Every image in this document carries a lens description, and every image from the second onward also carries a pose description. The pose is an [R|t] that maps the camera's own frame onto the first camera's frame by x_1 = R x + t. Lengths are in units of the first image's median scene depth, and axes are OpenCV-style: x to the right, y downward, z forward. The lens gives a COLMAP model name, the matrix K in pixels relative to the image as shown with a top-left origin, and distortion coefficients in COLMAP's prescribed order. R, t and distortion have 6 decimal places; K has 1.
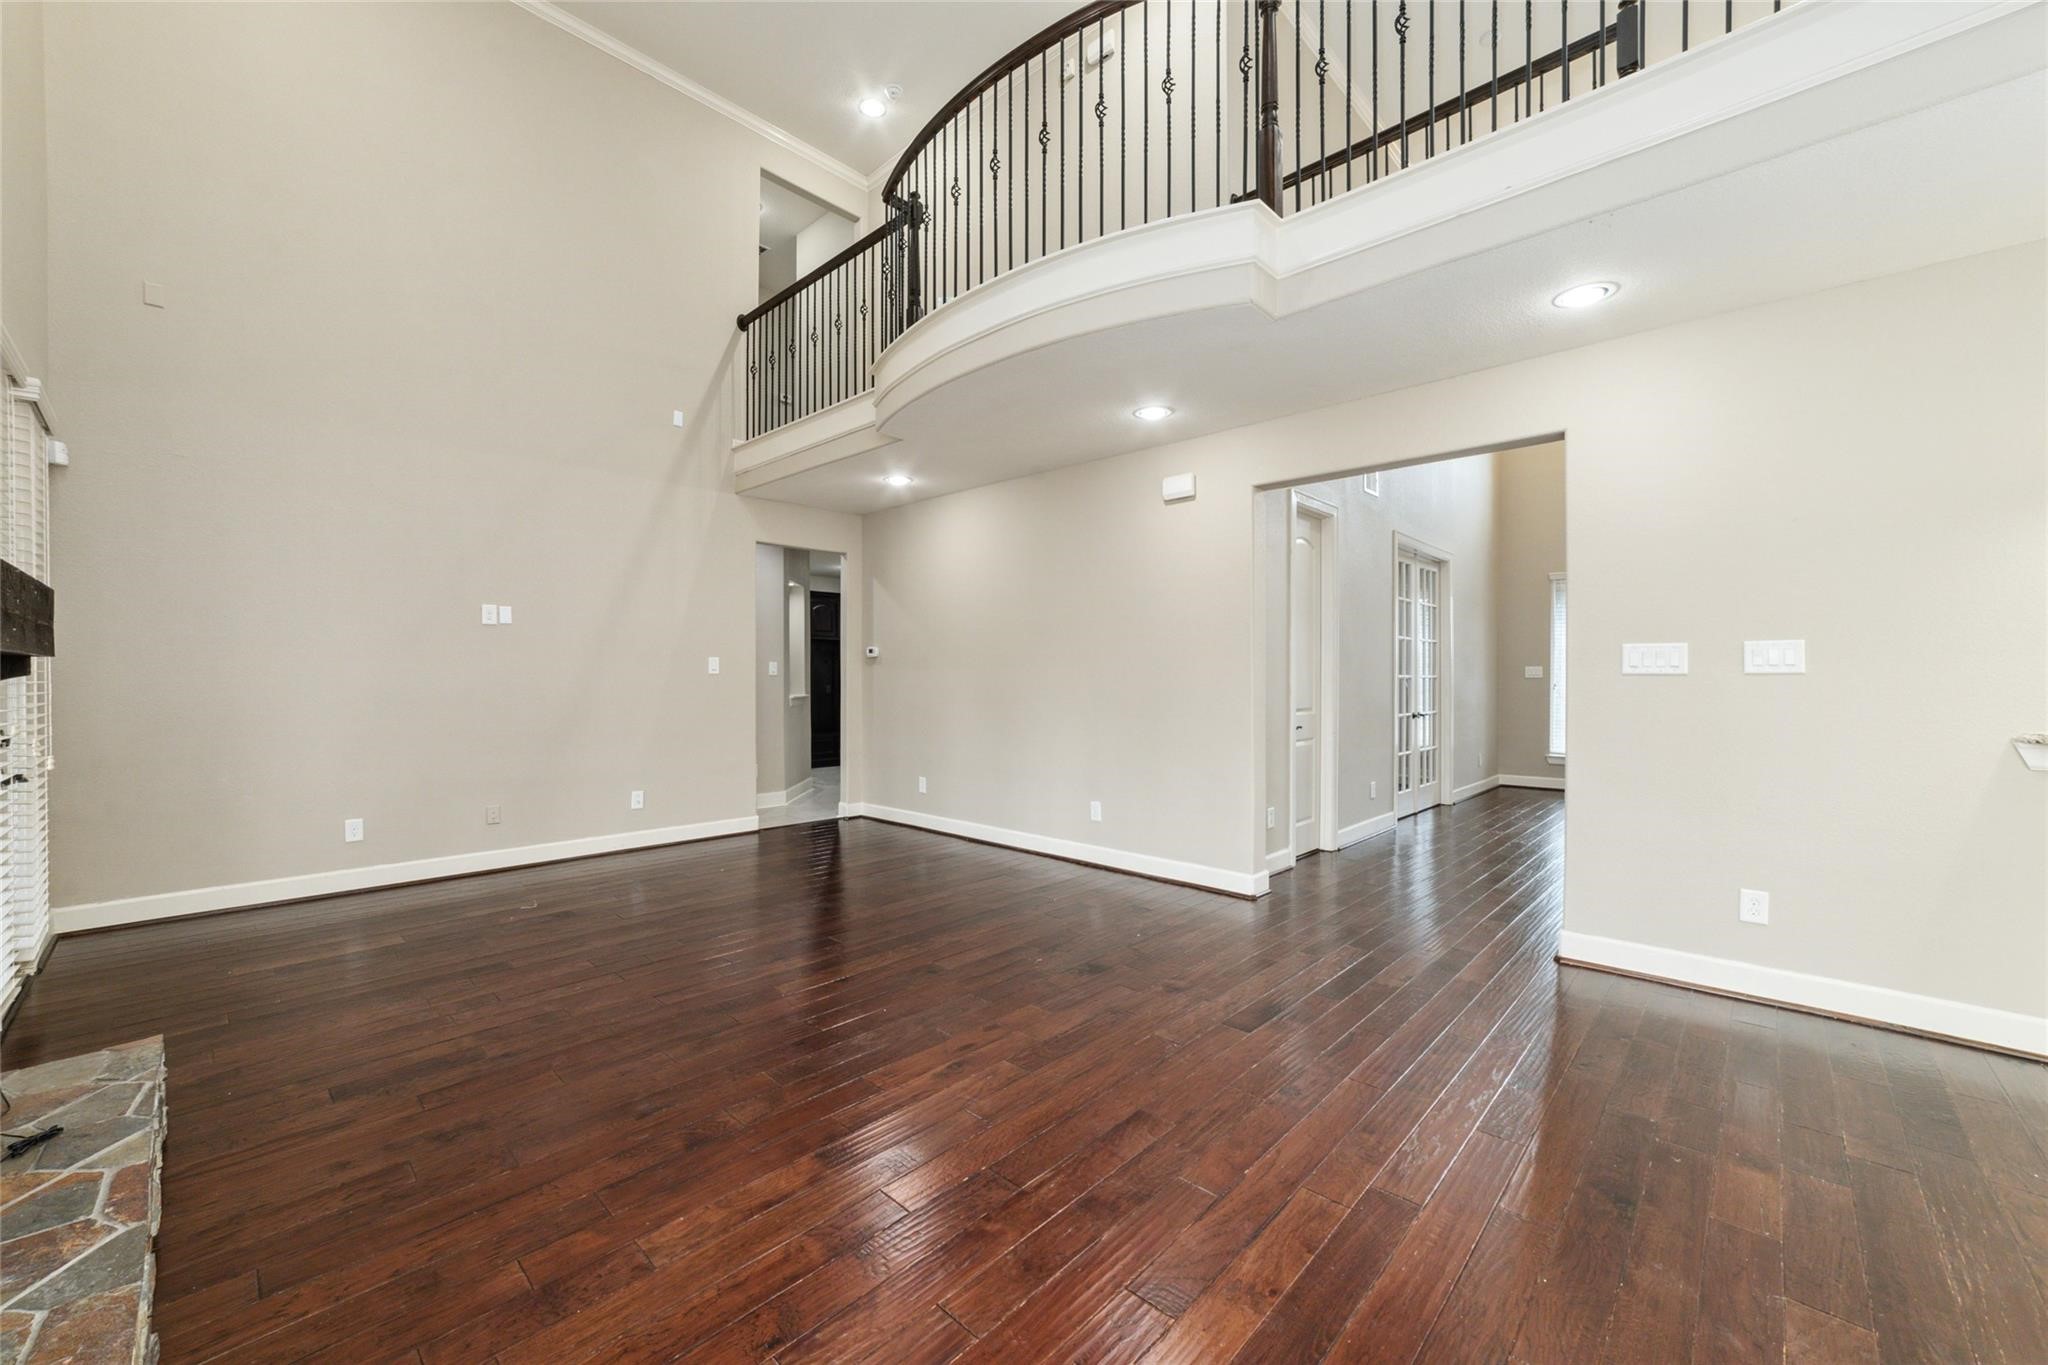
lens RADIAL K [[802.8, 0, 1018.9], [0, 802.8, 682.5], [0, 0, 1]] dist [-0.019237, 0.000106]
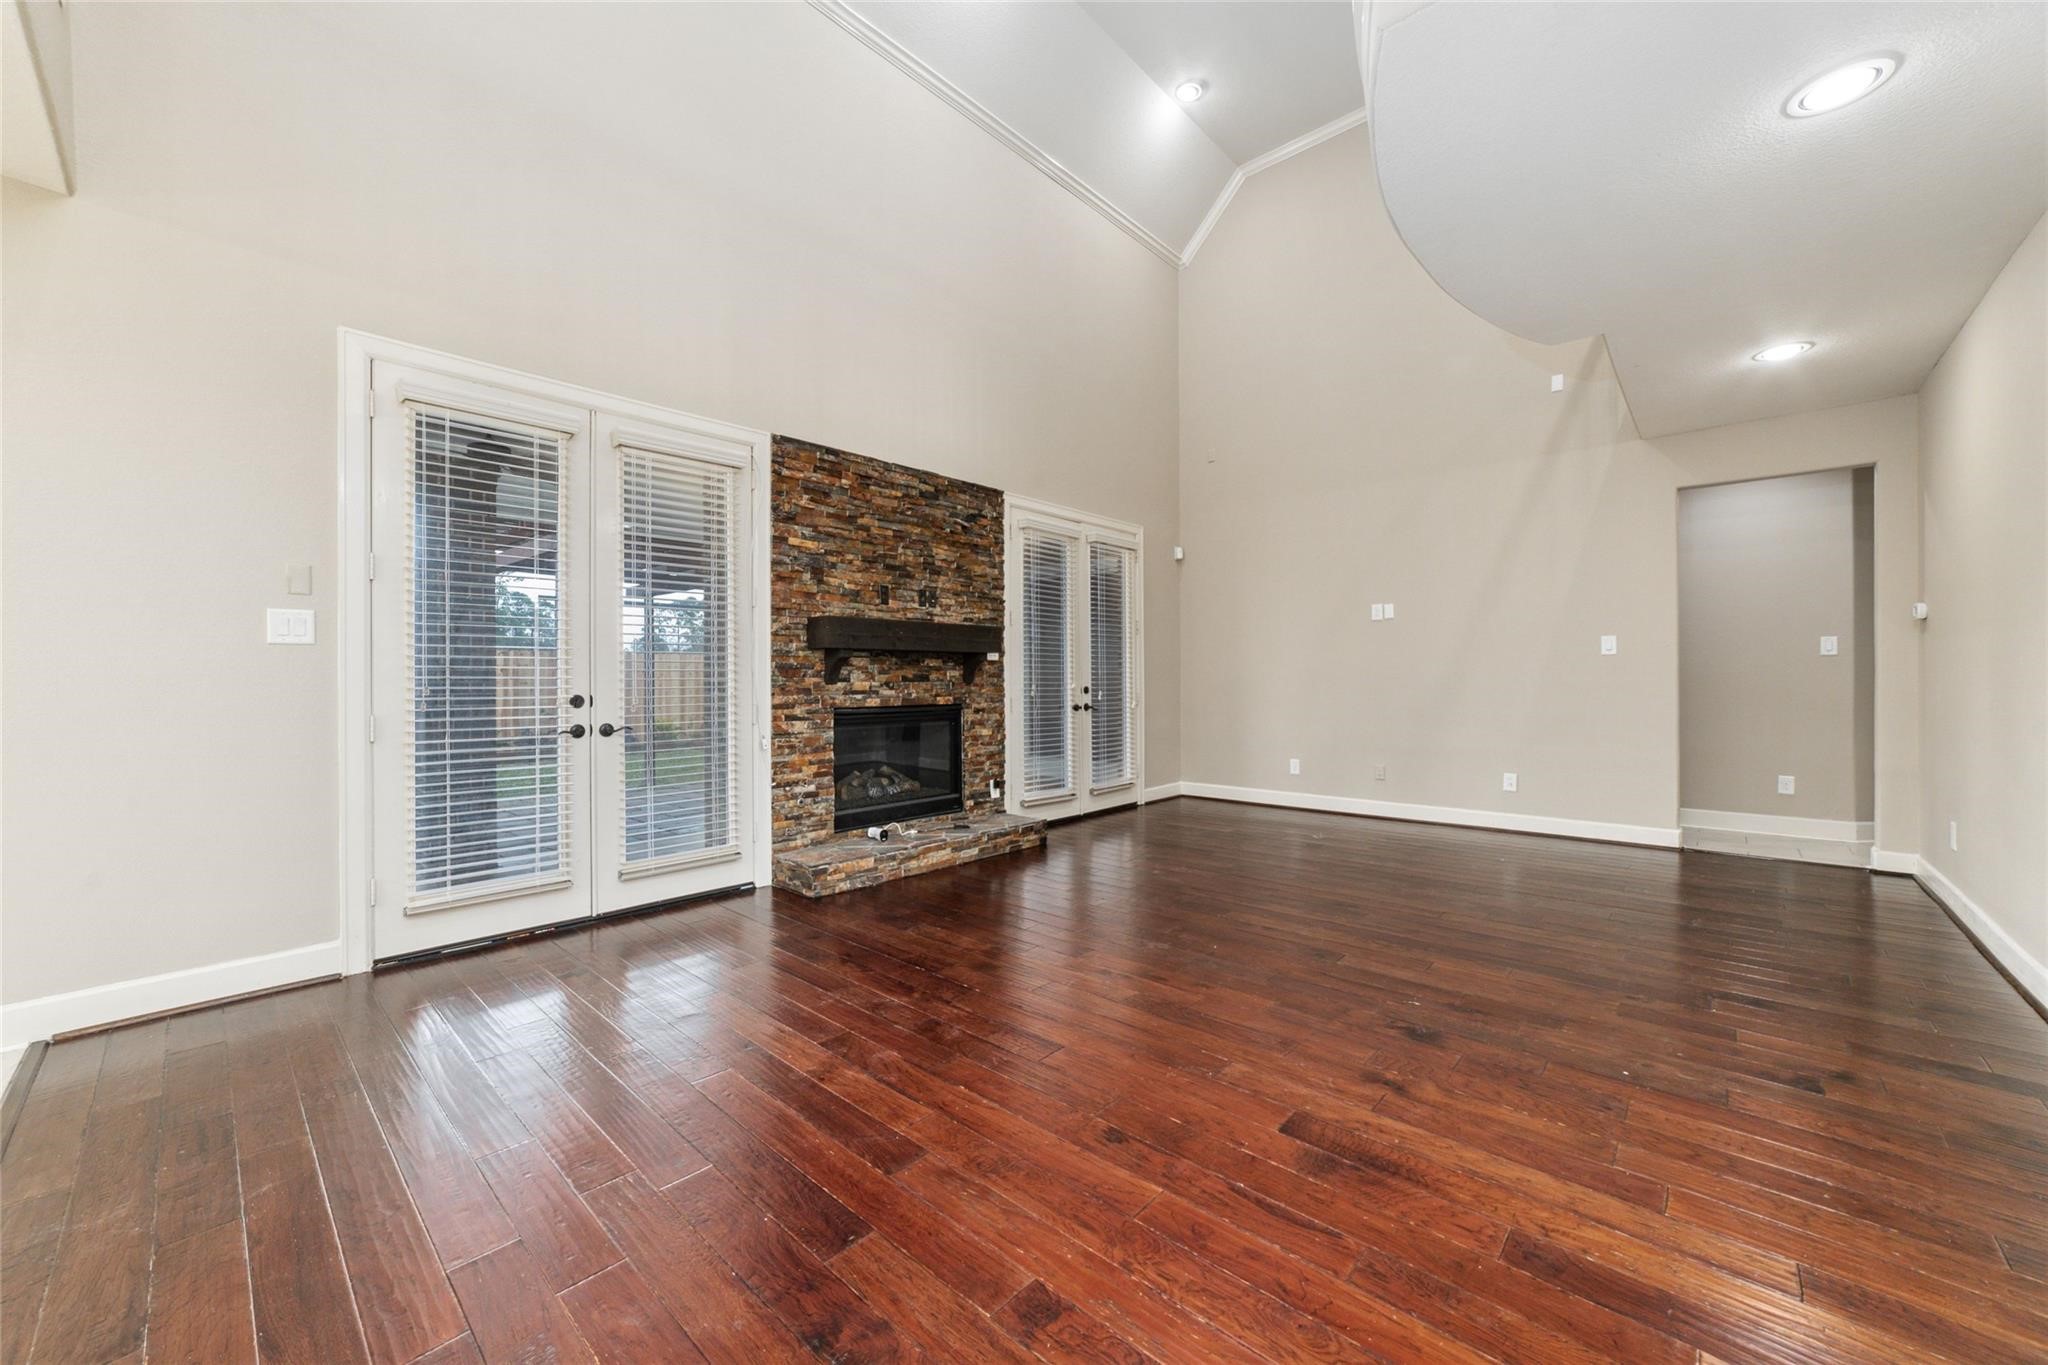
lens RADIAL K [[764.3, 0, 1035.4], [0, 764.3, 681.6], [0, 0, 1]] dist [-0.002313, -0.000054]
pose [[0.039848, 0.004851, -0.999194, 0.737233], [-0.002349, 0.999986, 0.004761, 0.027522], [0.999203, 0.002158, 0.039859, 0.581417]]
